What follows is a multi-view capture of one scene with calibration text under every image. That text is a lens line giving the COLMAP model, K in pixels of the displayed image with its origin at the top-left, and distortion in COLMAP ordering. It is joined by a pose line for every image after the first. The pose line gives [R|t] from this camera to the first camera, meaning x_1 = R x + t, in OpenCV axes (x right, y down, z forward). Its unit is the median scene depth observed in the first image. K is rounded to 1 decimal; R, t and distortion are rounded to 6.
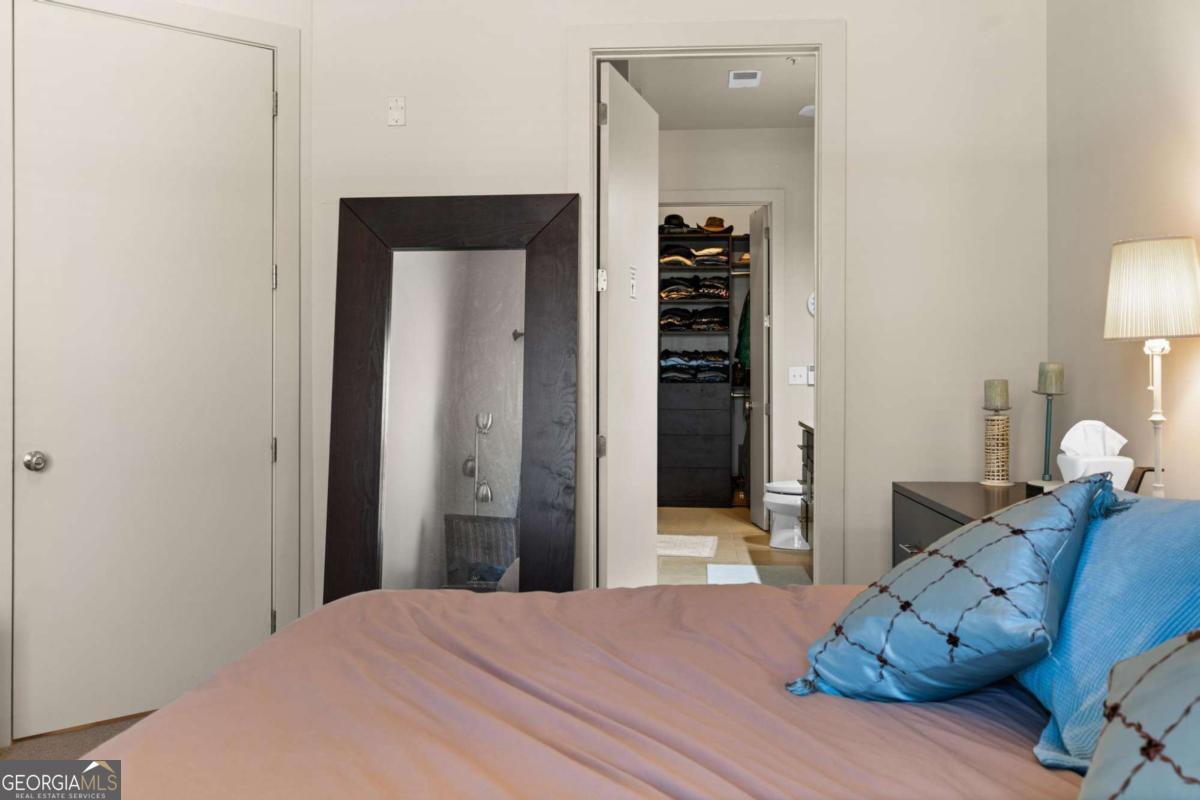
lens RADIAL K [[1005.8, 0, 598.7], [0, 1005.8, 375.0], [0, 0, 1]] dist [-0.004498, 0.000775]
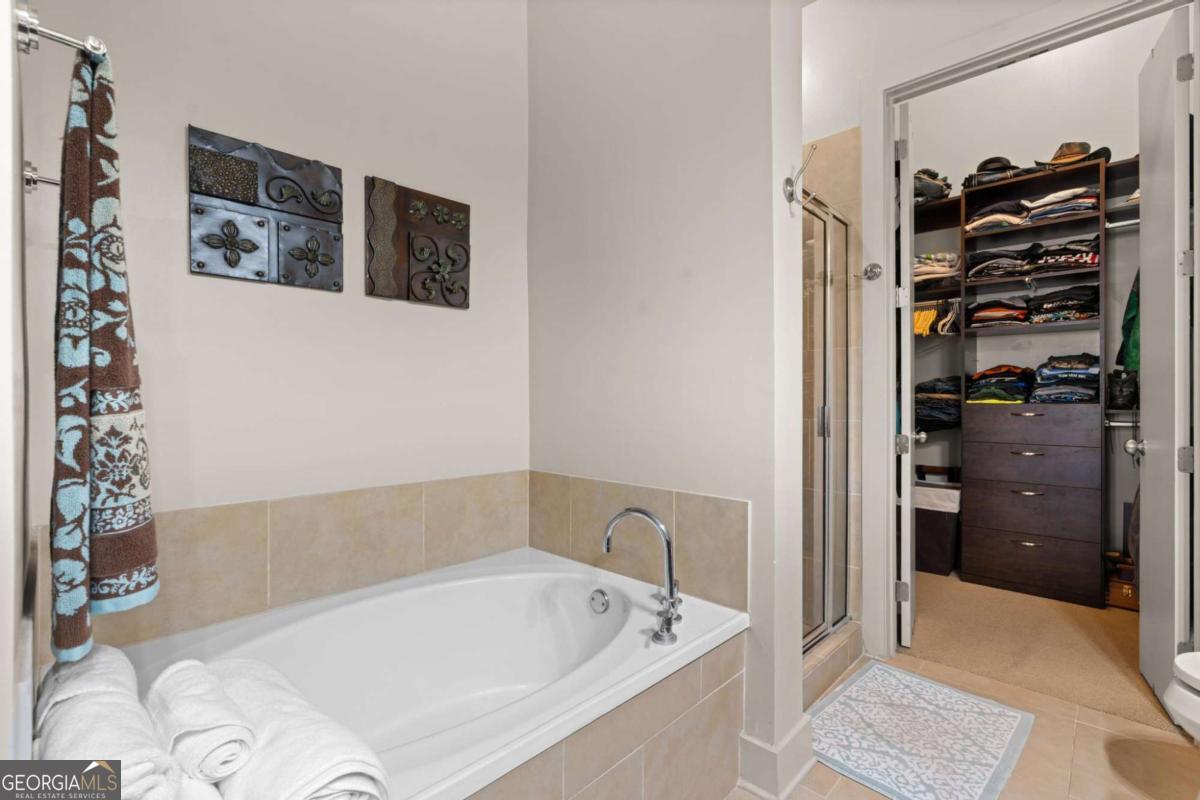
lens RADIAL K [[542.5, 0, 598.6], [0, 542.5, 397.1], [0, 0, 1]] dist [-0.002015, -0.000025]
pose [[0.784002, 0.003507, -0.620748, 0.094921], [-0.008336, 0.999953, -0.004879, 0.008109], [0.620702, 0.009000, 0.783995, 0.548788]]
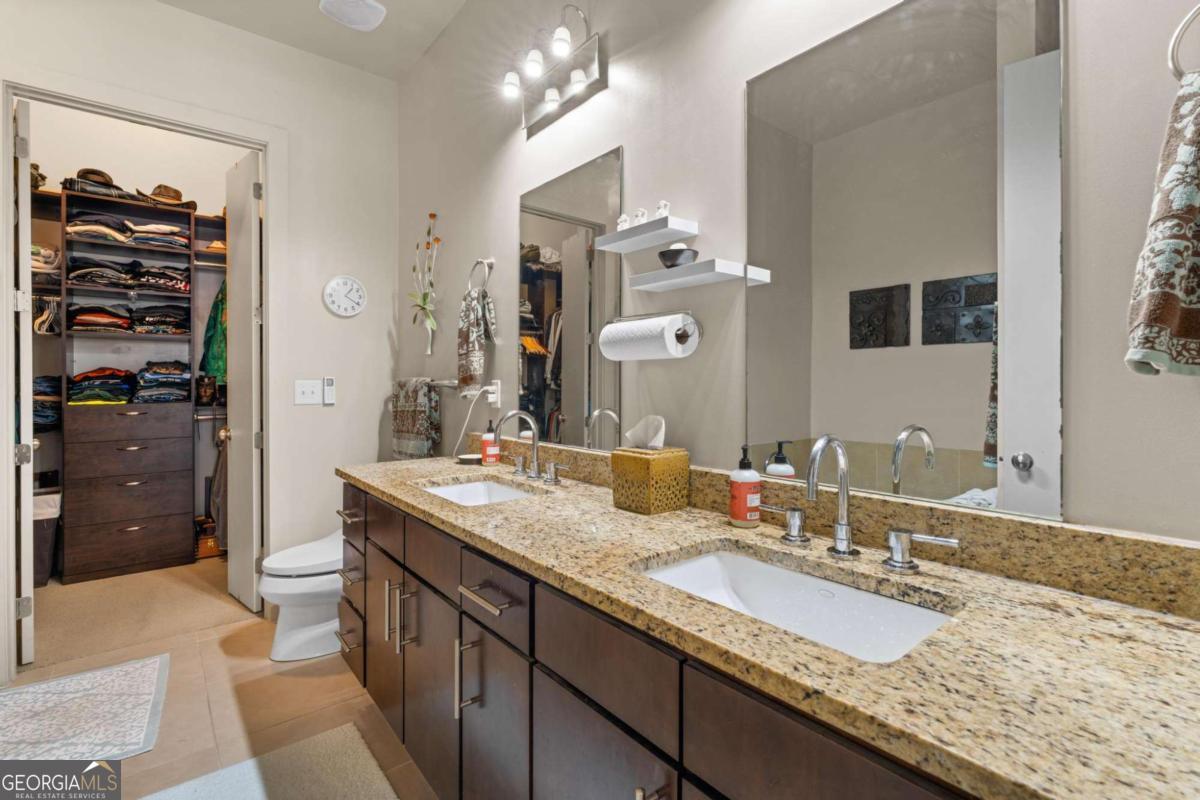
lens RADIAL K [[545.7, 0, 601.7], [0, 545.7, 385.0], [0, 0, 1]] dist [-0.001156, 0.000148]
pose [[0.713900, -0.001214, 0.700247, 0.060915], [0.007287, 0.999957, -0.005695, -0.000650], [-0.700210, 0.009168, 0.713878, 0.473819]]
